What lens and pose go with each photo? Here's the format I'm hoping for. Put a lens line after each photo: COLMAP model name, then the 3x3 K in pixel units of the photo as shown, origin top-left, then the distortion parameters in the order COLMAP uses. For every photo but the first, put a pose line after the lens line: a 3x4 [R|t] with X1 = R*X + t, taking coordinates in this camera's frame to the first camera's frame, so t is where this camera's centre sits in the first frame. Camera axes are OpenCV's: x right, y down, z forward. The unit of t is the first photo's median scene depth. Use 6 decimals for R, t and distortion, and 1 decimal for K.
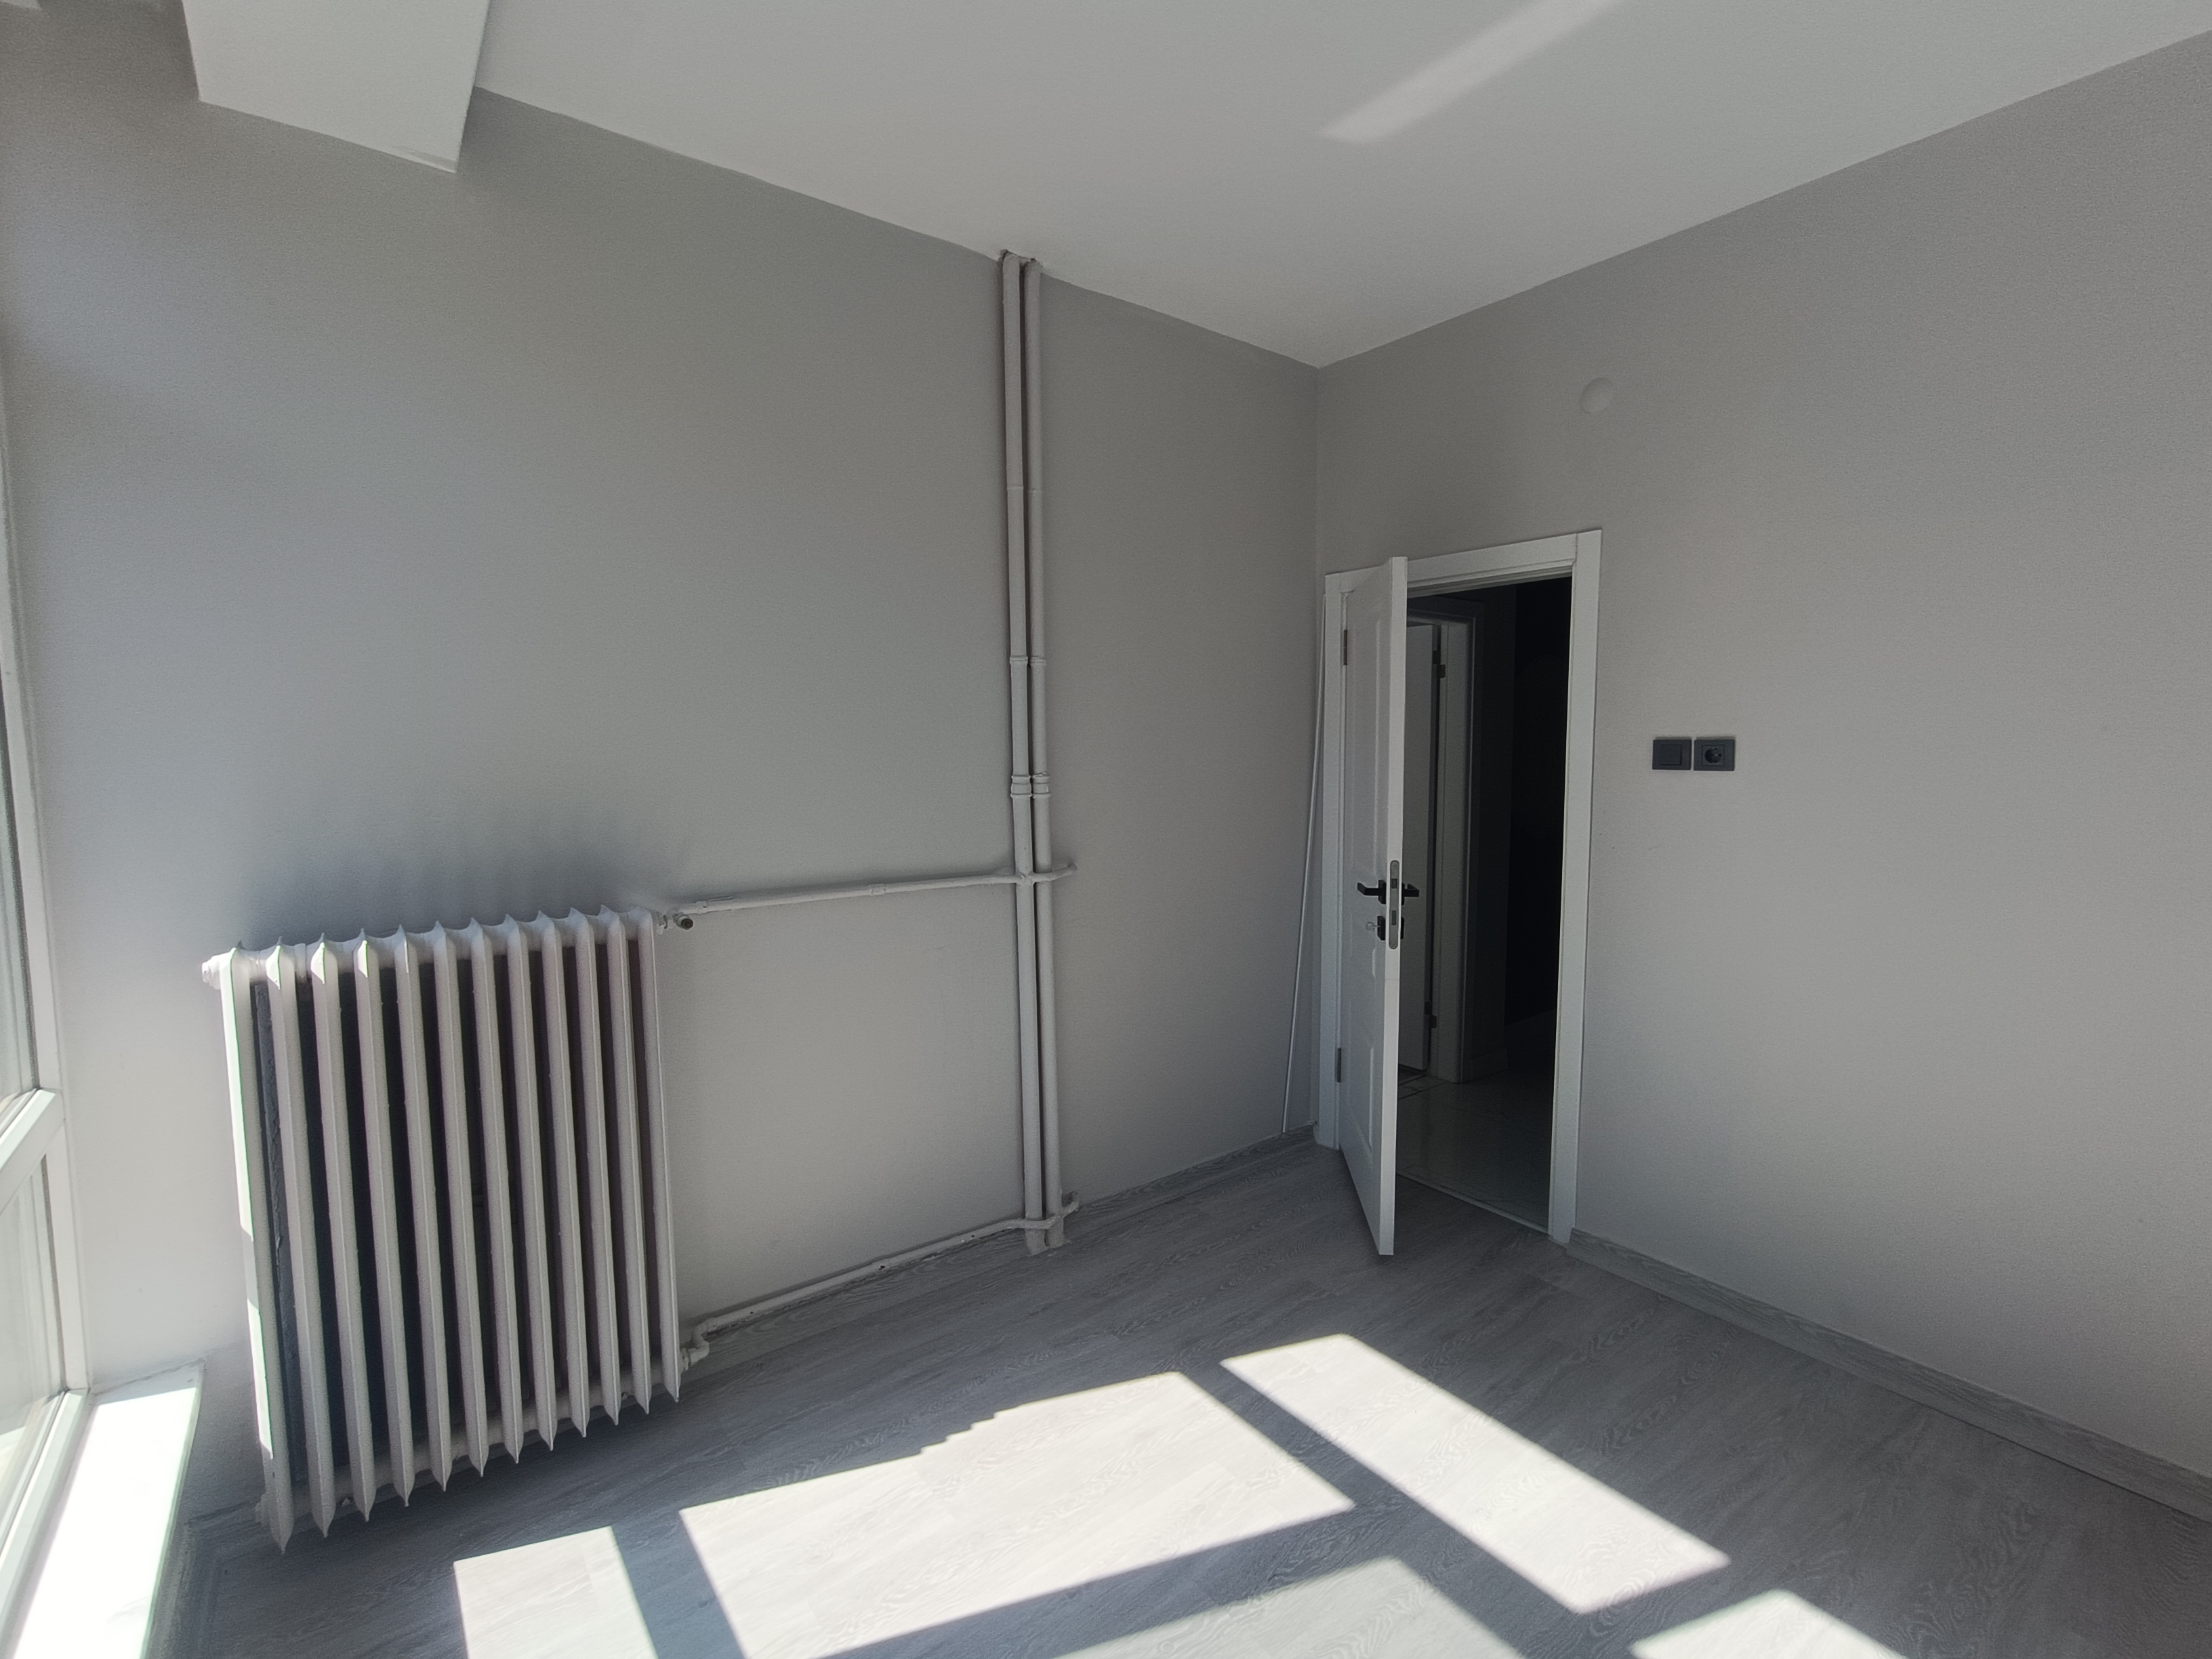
lens RADIAL K [[1014.1, 0, 1103.9], [0, 1014.1, 829.2], [0, 0, 1]] dist [-0.026297, 0.024978]
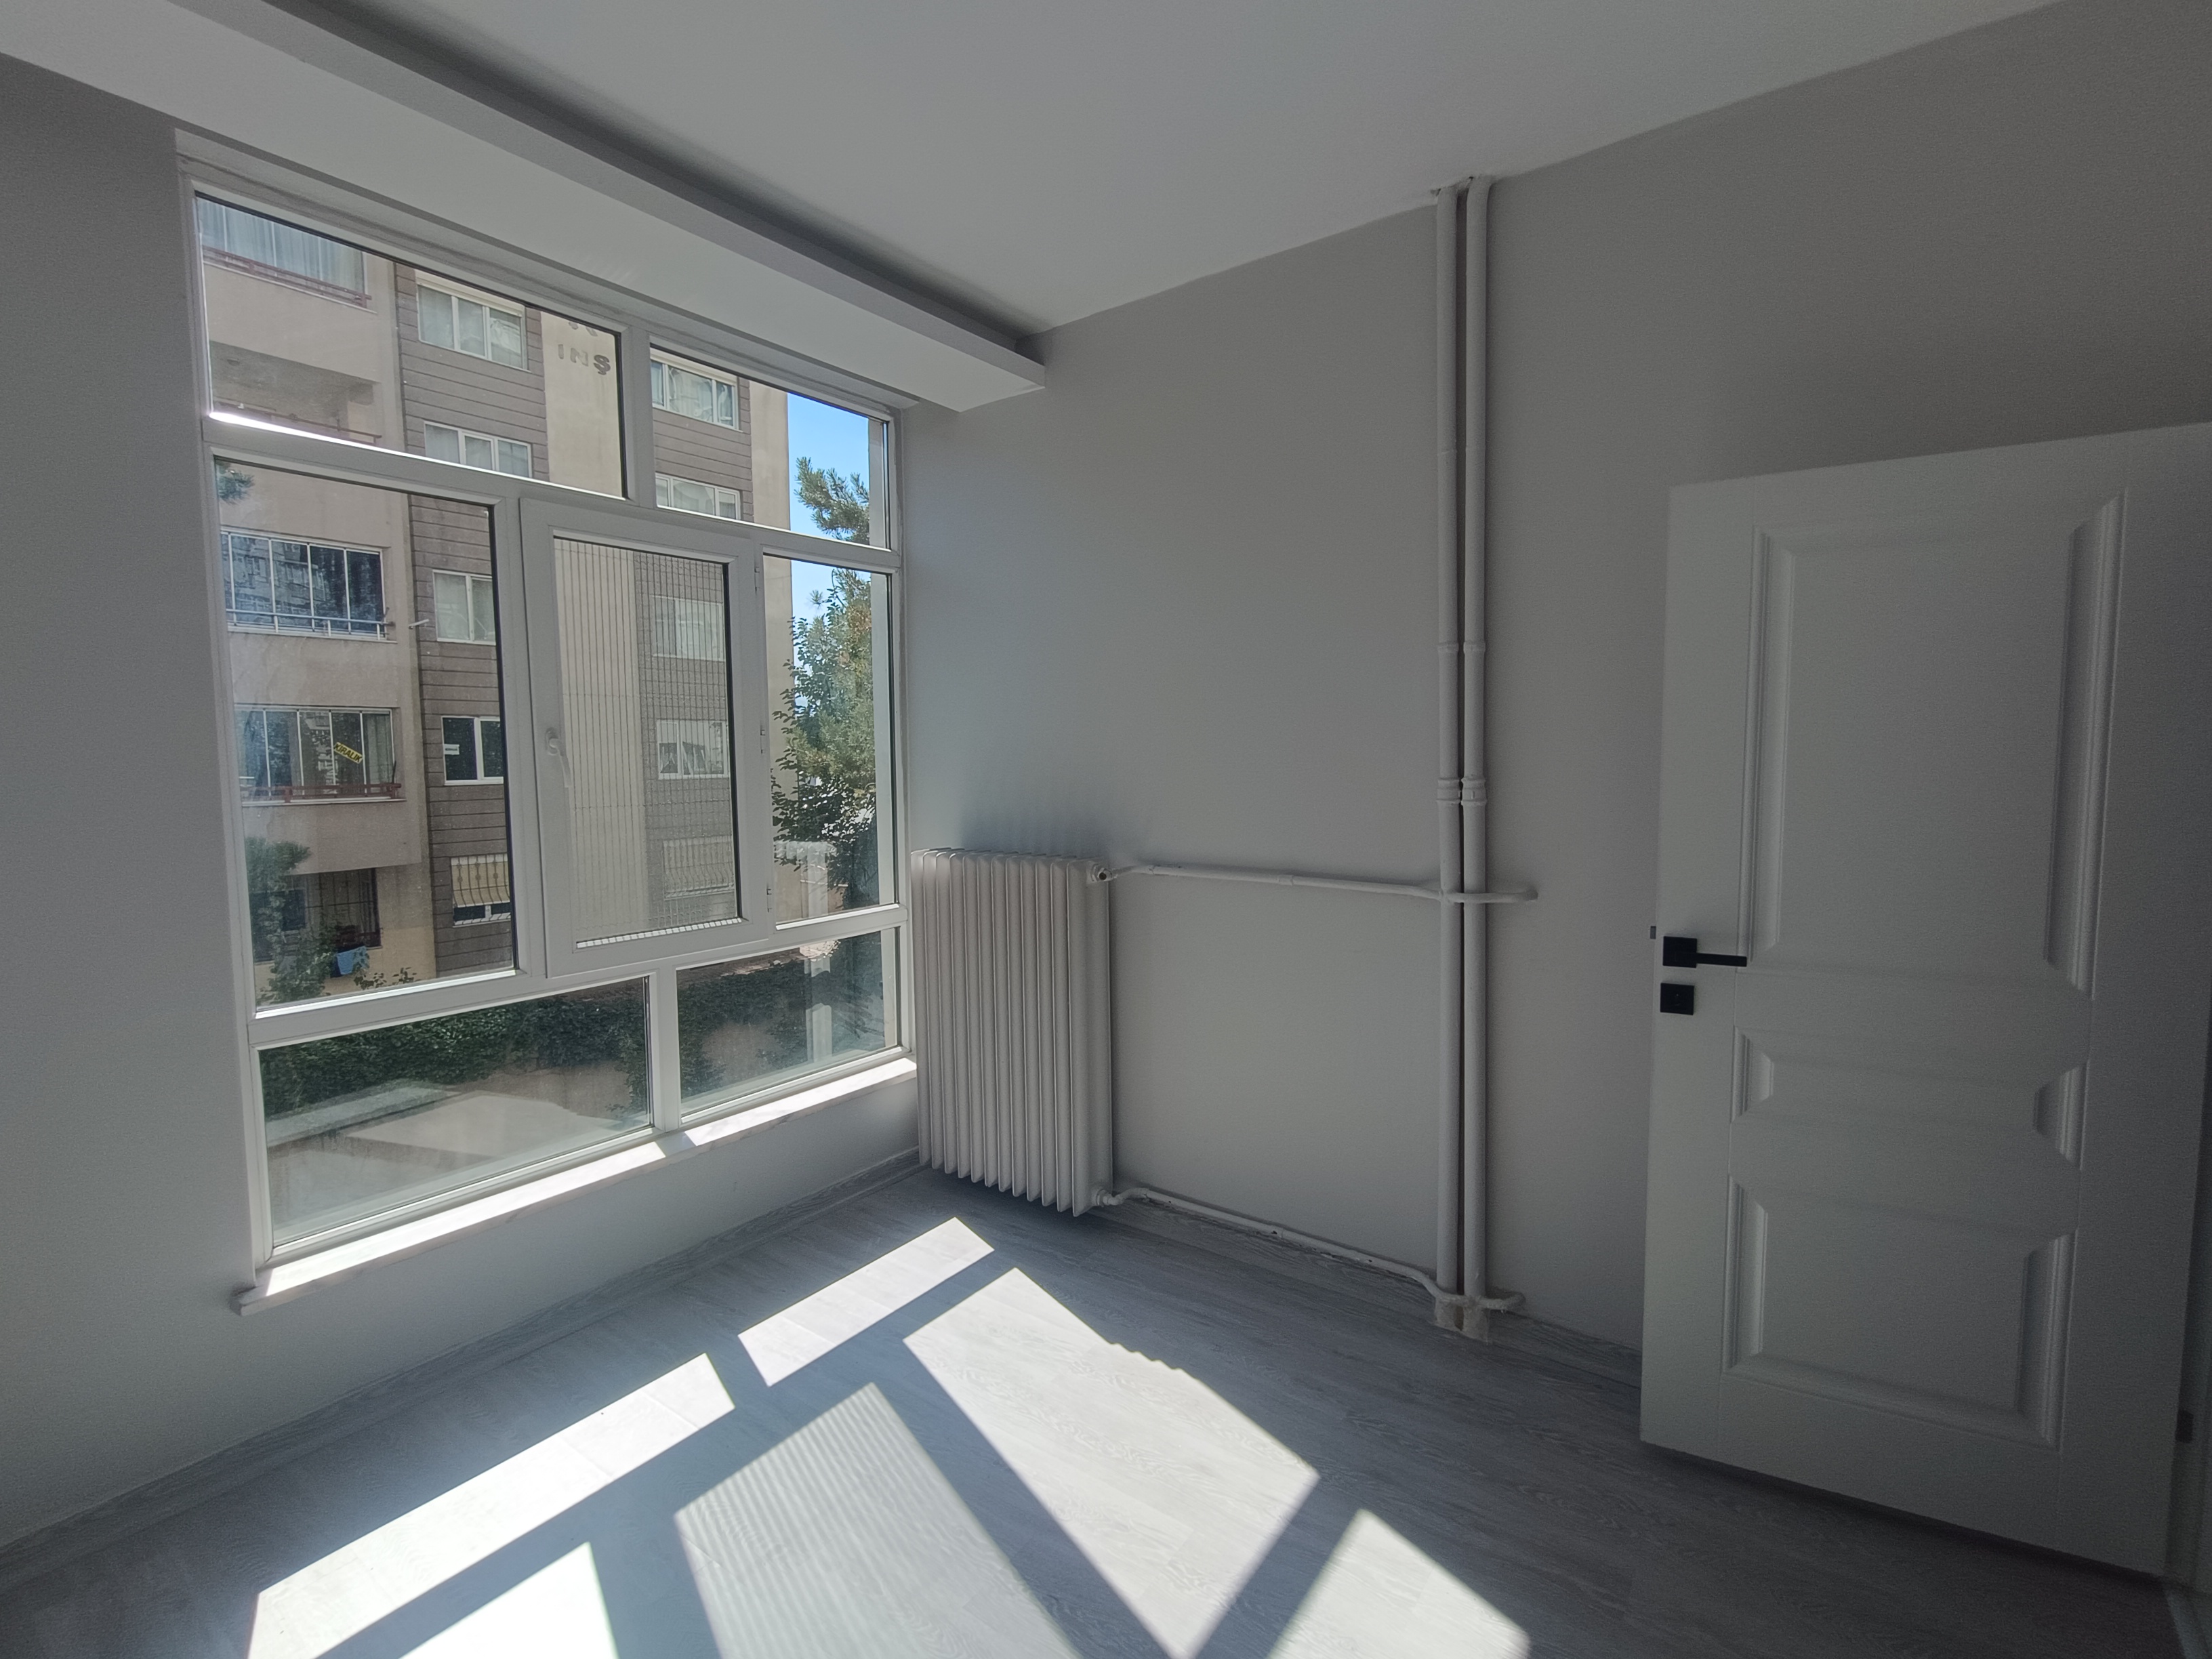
lens RADIAL K [[1014.1, 0, 1103.9], [0, 1014.1, 829.2], [0, 0, 1]] dist [-0.026297, 0.024978]
pose [[0.273974, 0.071791, -0.959054, 0.726604], [-0.076101, 0.995701, 0.052795, -0.034588], [0.958722, 0.058520, 0.278259, 0.502541]]
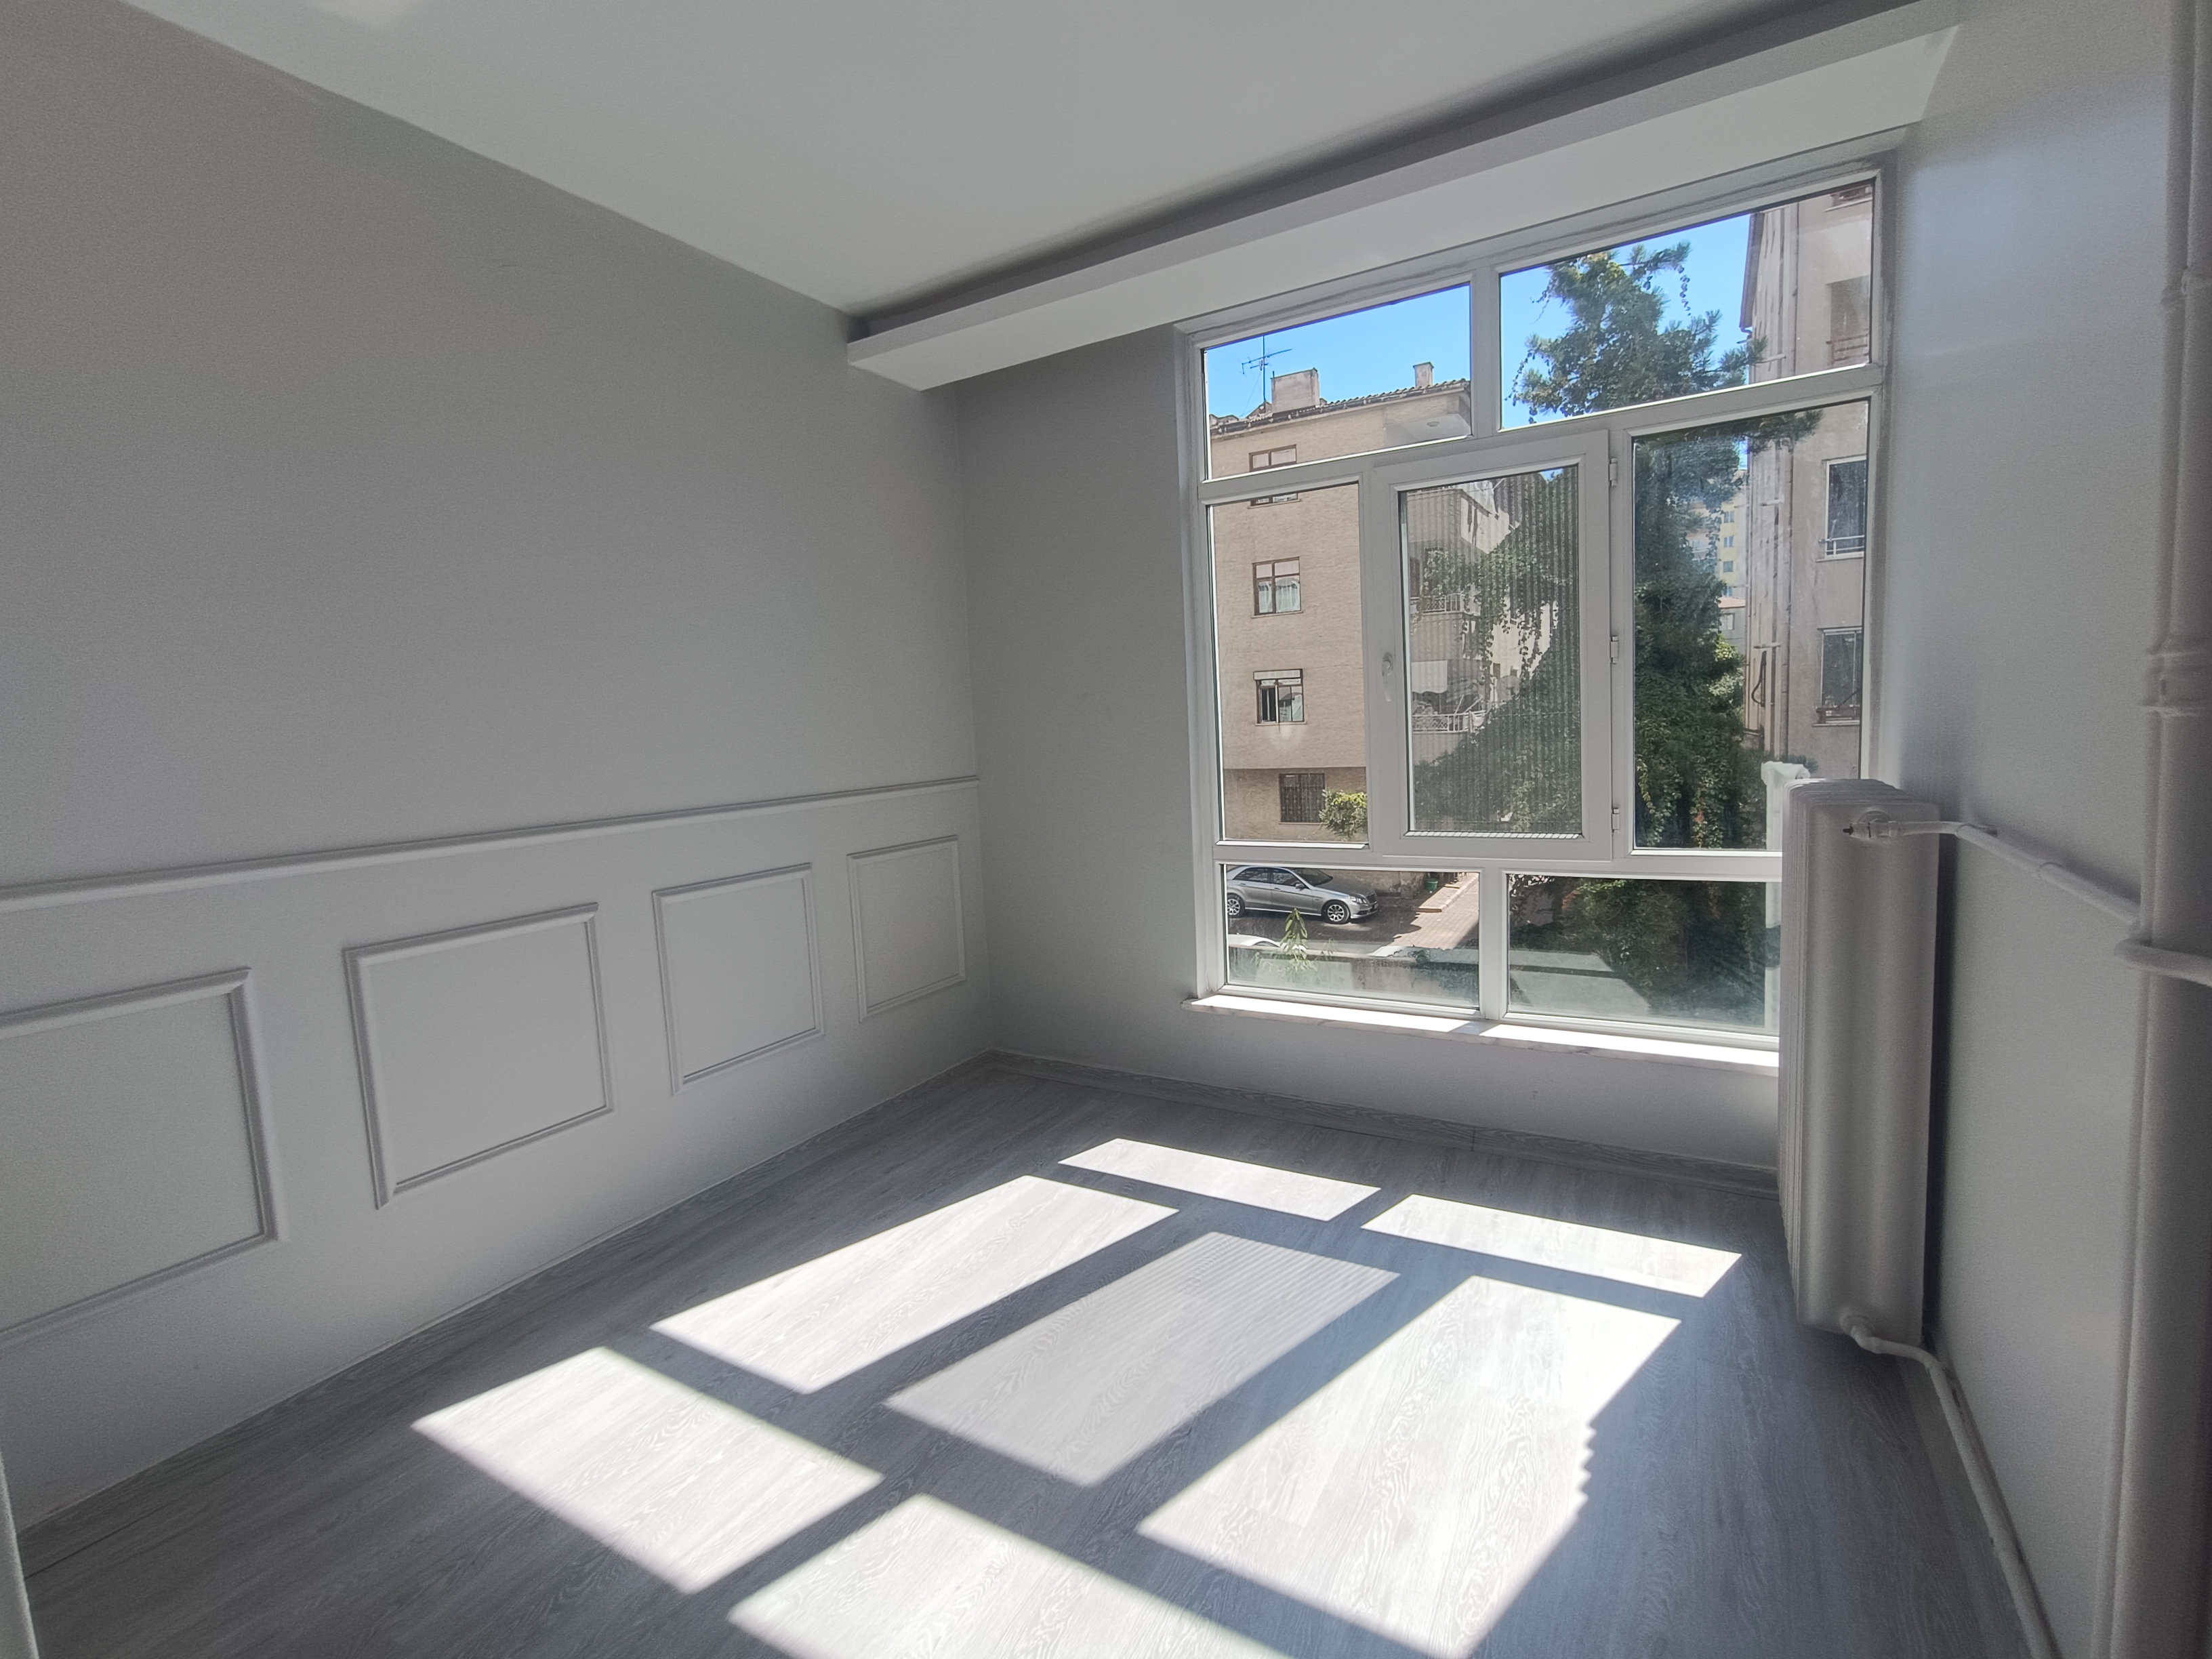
lens RADIAL K [[1014.1, 0, 1103.9], [0, 1014.1, 829.2], [0, 0, 1]] dist [-0.026297, 0.024978]
pose [[-0.927681, 0.082268, -0.364198, 0.405482], [0.013190, 0.982036, 0.188233, -0.064945], [0.373141, 0.169817, -0.912101, 1.259344]]
